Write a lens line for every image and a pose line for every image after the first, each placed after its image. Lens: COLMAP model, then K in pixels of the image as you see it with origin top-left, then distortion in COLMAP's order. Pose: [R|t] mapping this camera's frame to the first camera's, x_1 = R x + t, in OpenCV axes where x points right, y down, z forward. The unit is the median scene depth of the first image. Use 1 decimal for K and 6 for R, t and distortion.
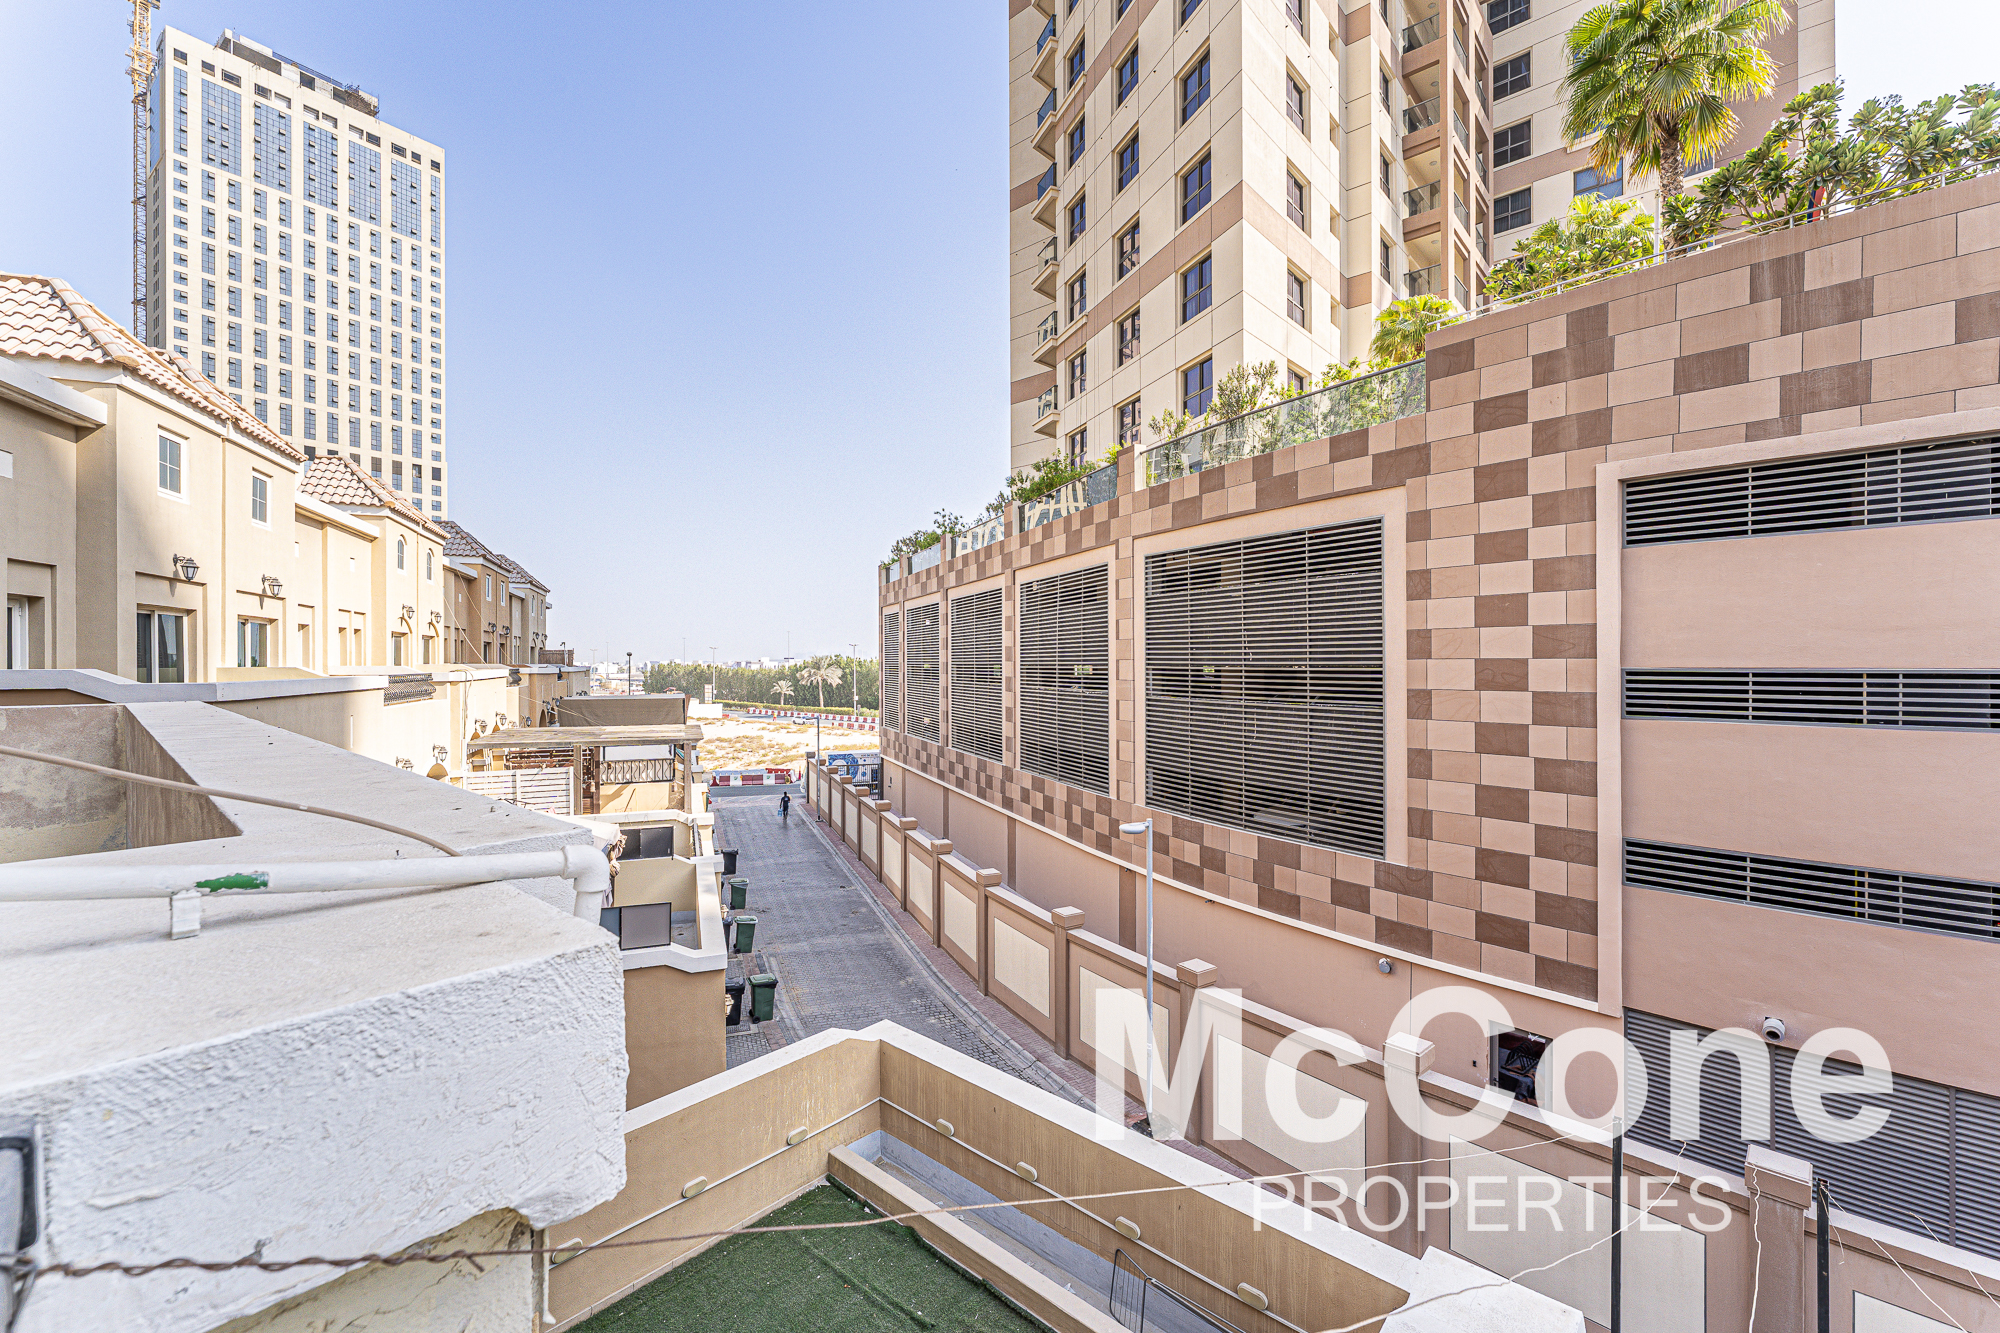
lens RADIAL K [[804.3, 0, 989.8], [0, 804.3, 661.8], [0, 0, 1]] dist [0.000320, -0.000226]
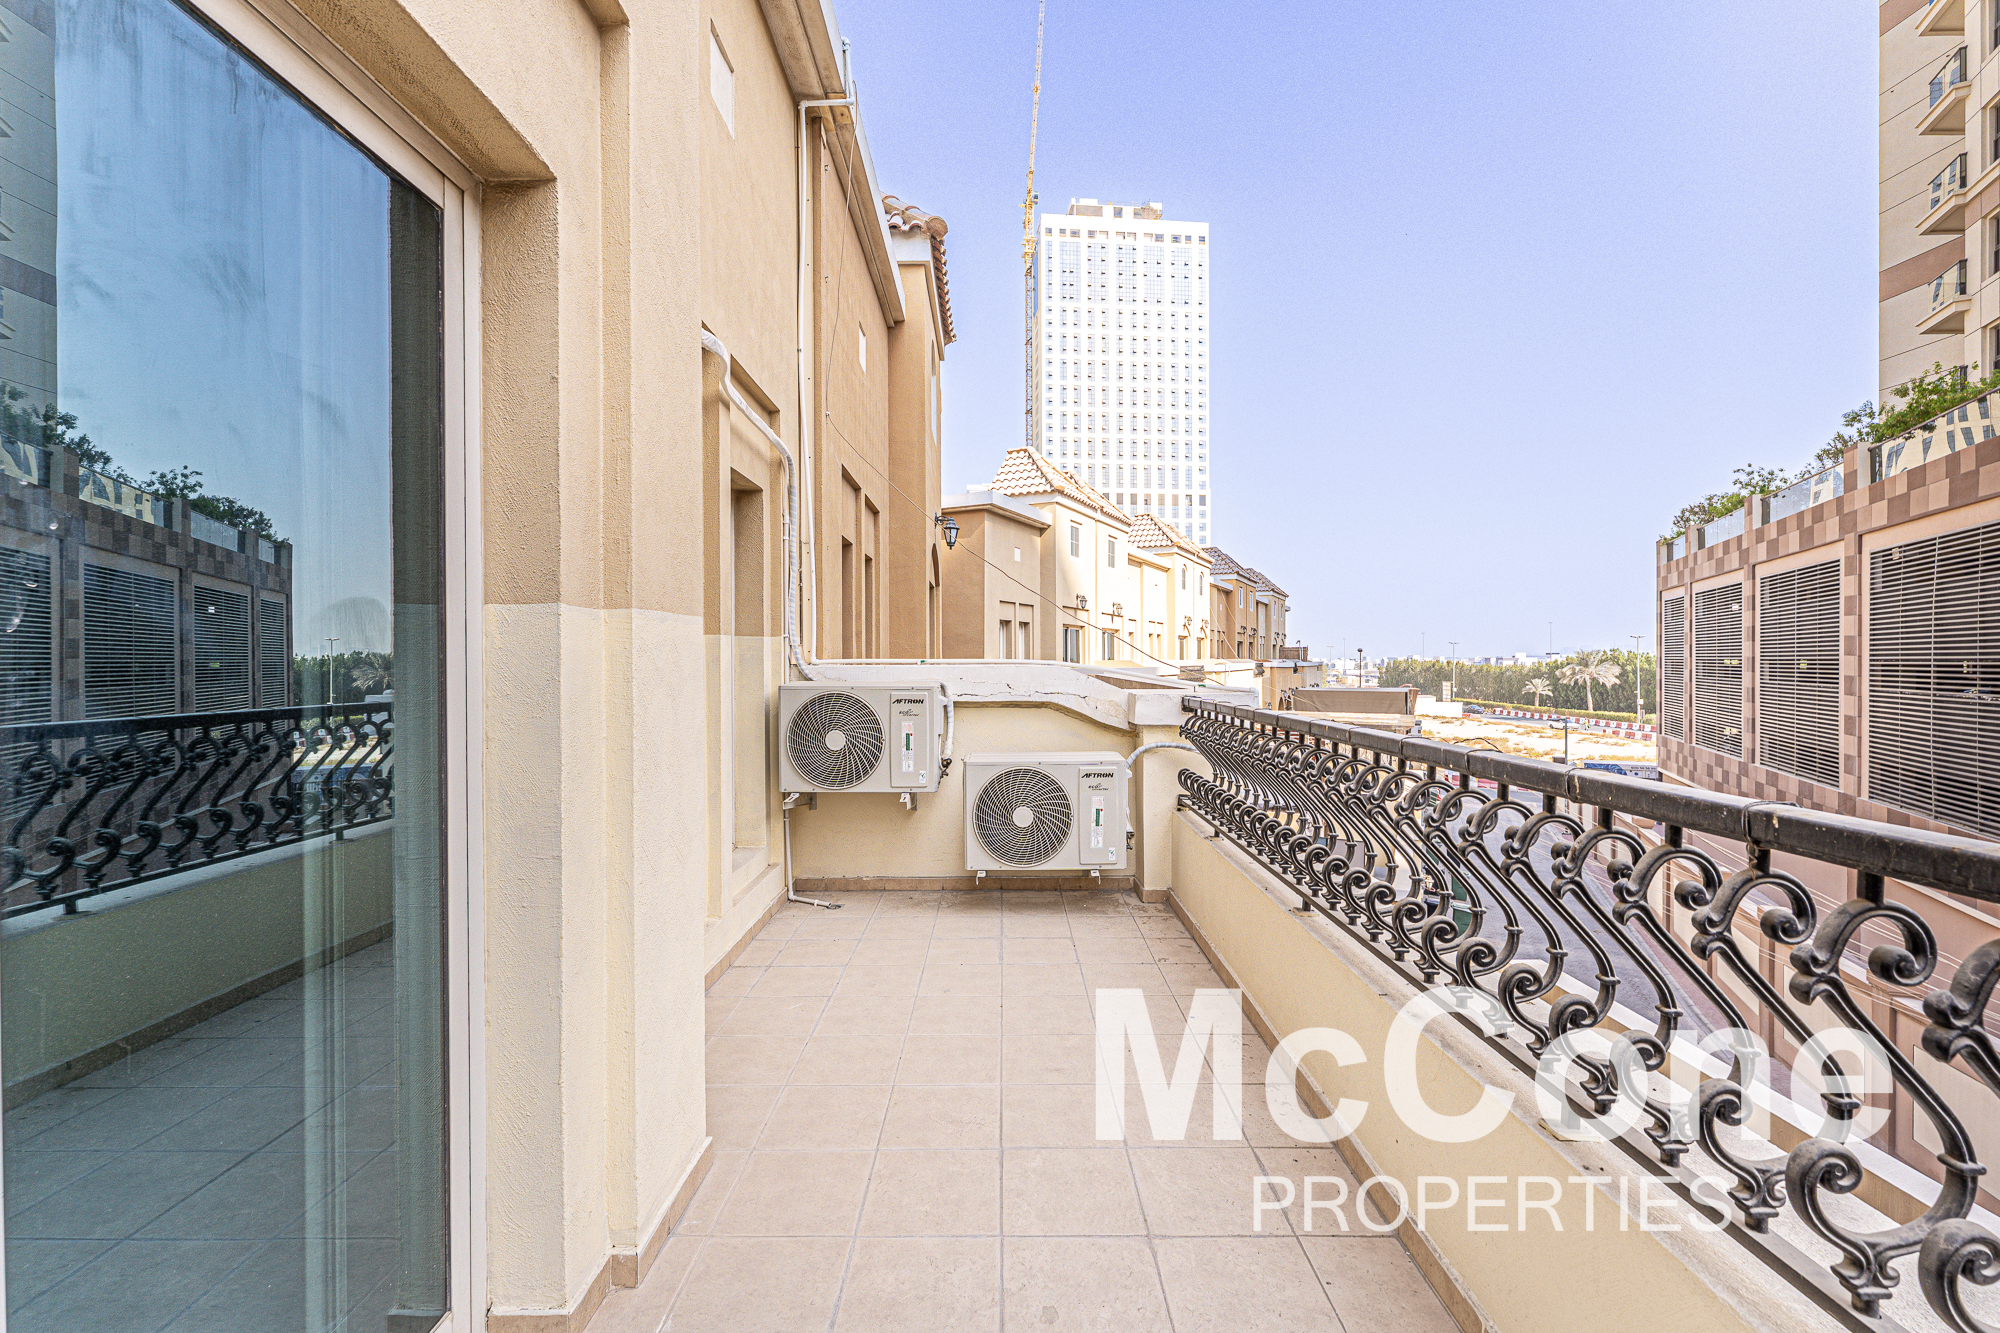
lens RADIAL K [[804.3, 0, 993.2], [0, 804.3, 660.8], [0, 0, 1]] dist [0.000320, -0.000226]
pose [[0.655034, 0.001795, -0.755597, 0.054095], [0.000913, 0.999995, 0.003167, 0.000976], [0.755599, -0.002764, 0.655029, -0.085444]]
